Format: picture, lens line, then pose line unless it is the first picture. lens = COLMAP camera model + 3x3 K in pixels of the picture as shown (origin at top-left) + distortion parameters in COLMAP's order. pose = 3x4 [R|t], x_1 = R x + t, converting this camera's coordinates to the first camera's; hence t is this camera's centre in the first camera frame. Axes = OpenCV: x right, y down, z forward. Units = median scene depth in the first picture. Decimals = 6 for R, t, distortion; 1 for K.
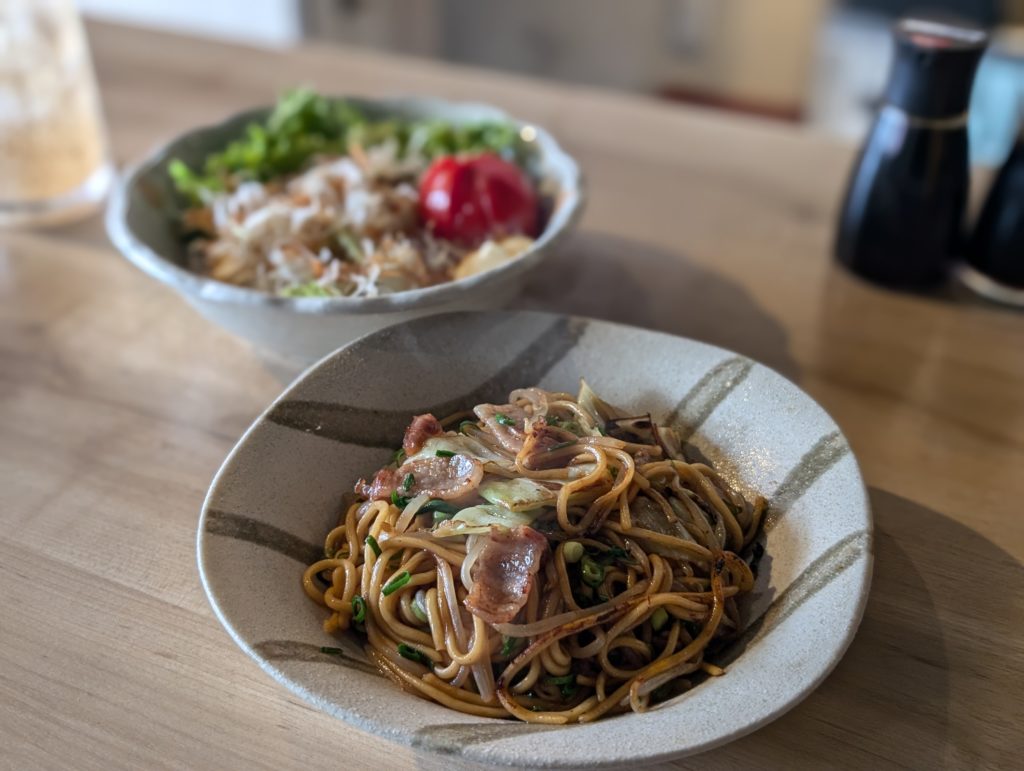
lens RADIAL K [[1193.3, 0, 509.0], [0, 1193.3, 371.6], [0, 0, 1]] dist [0.163618, -0.975253]
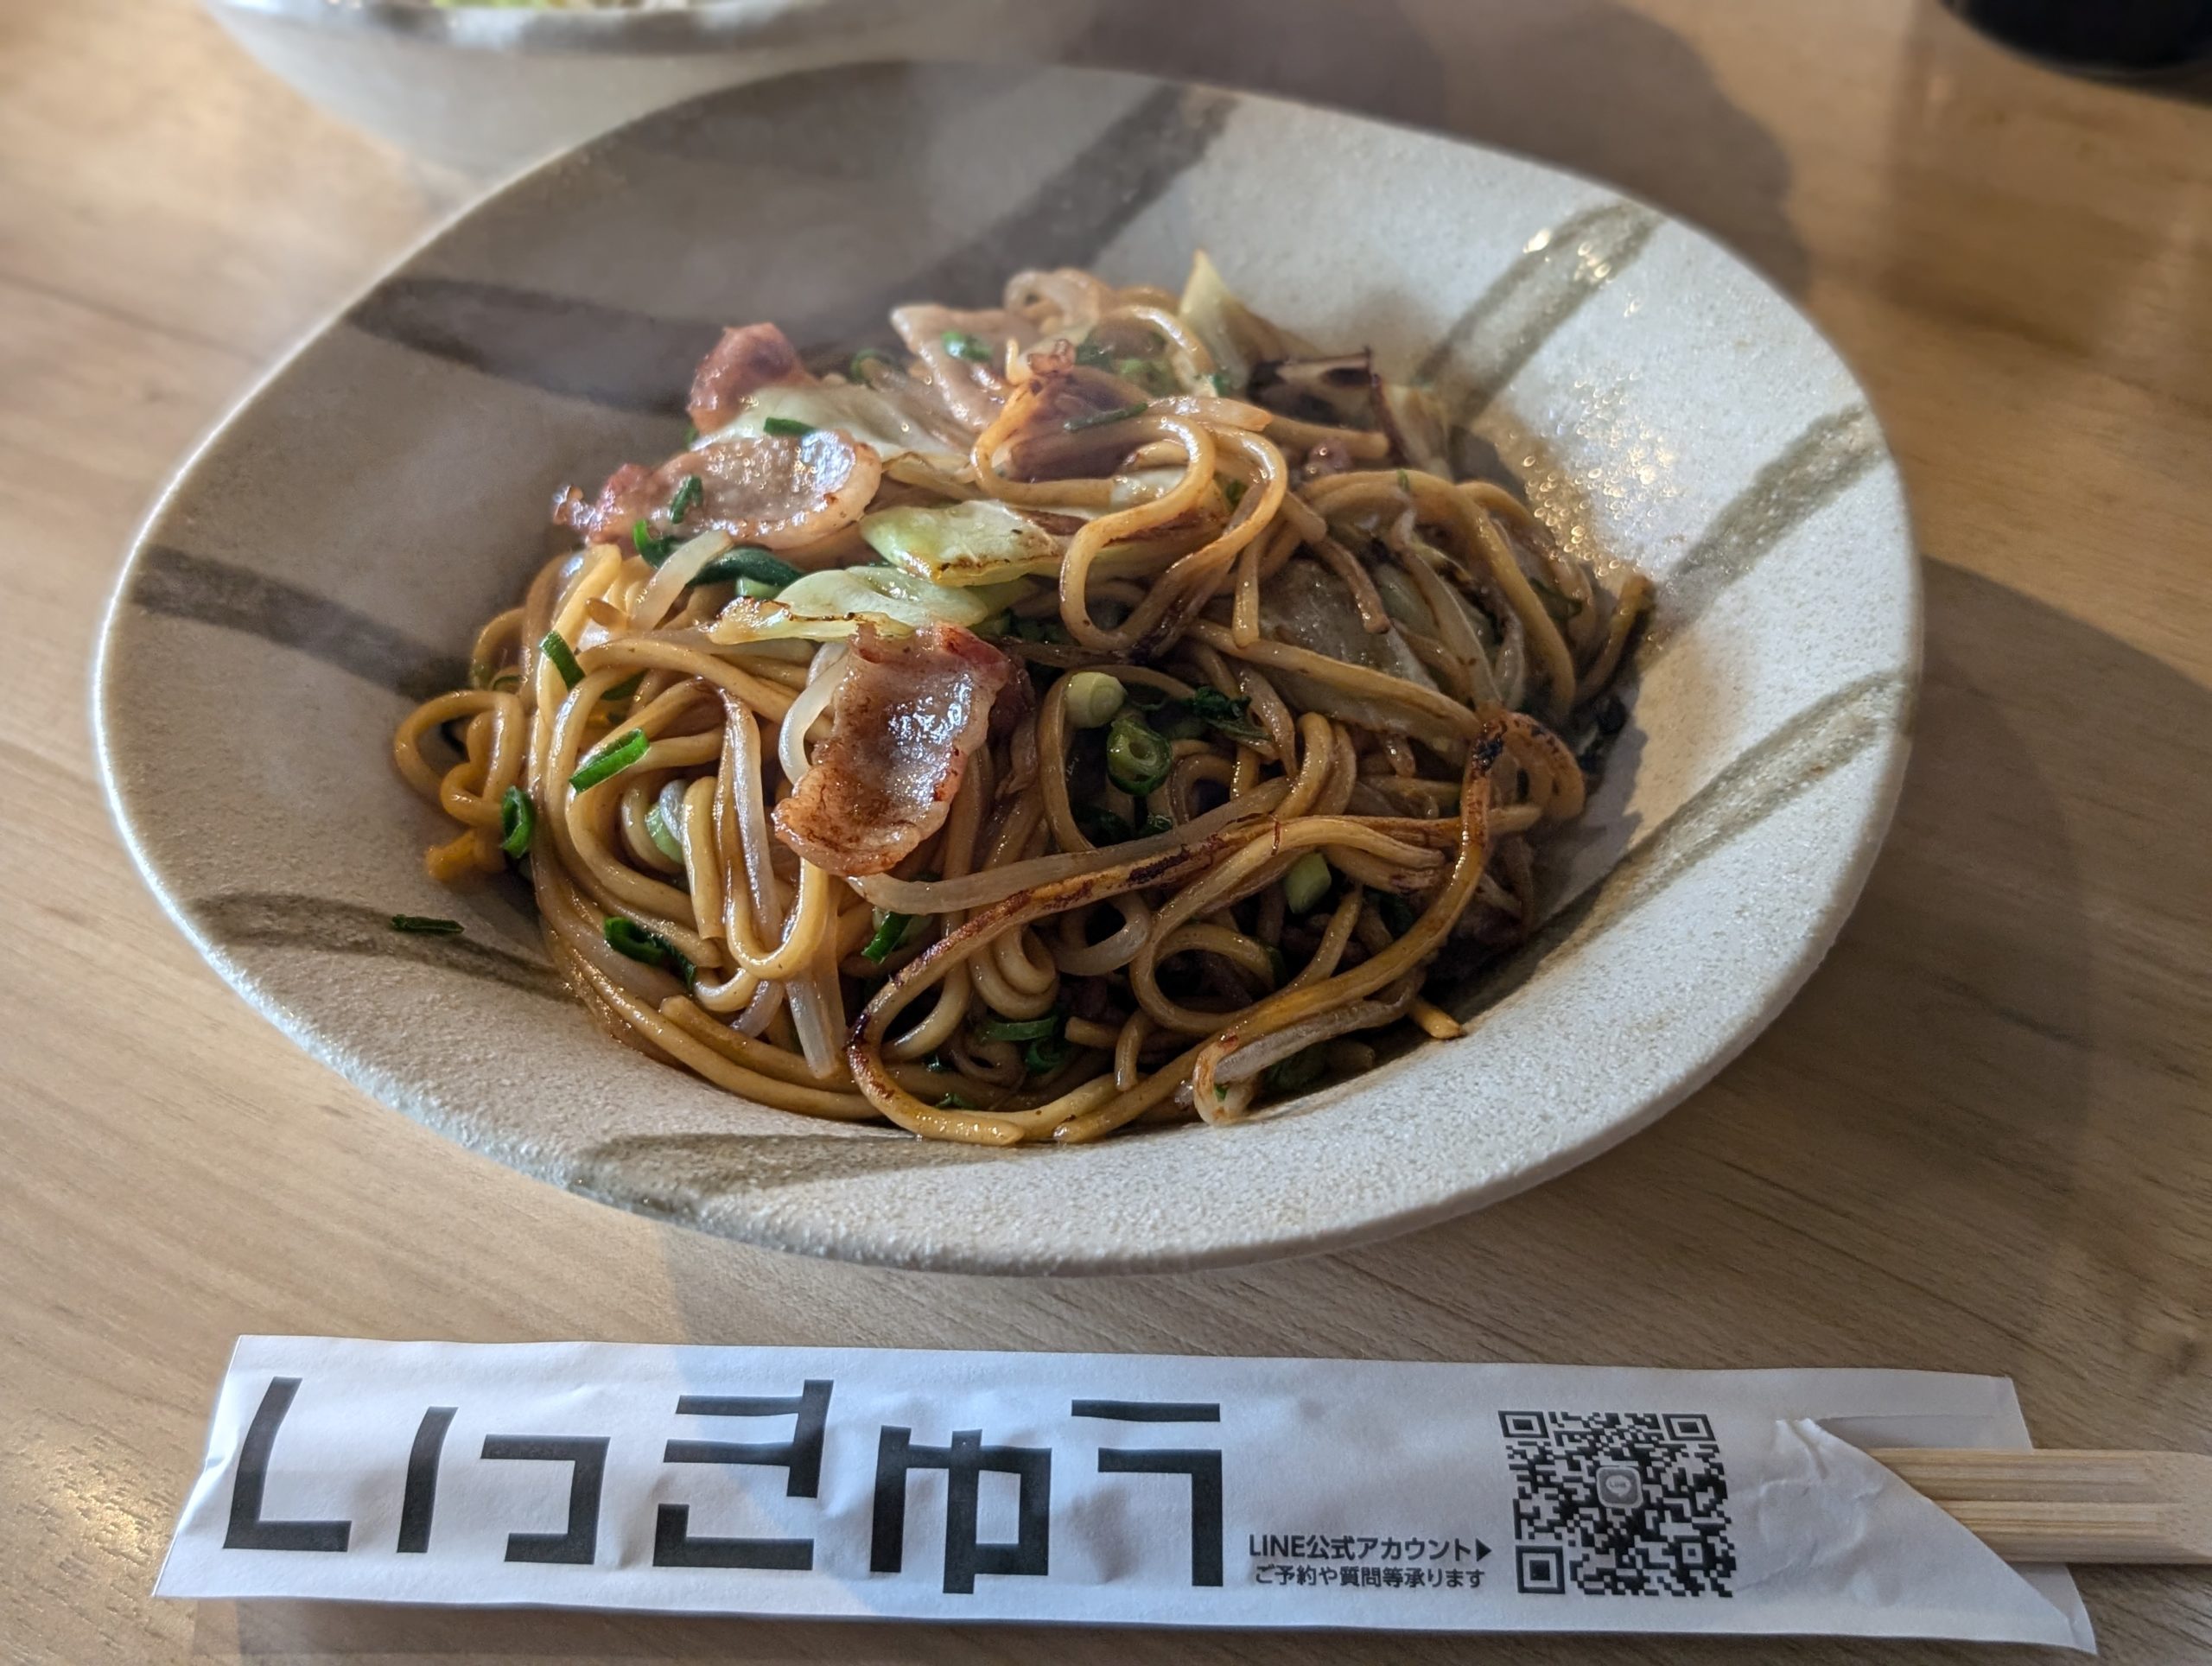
lens RADIAL K [[2577.8, 0, 1099.5], [0, 2577.8, 803.0], [0, 0, 1]] dist [0.163618, -0.975253]
pose [[0.997380, 0.043630, -0.057704, 0.103713], [-0.032365, 0.982495, 0.183456, 0.034920], [0.064698, -0.181107, 0.981333, 0.204778]]
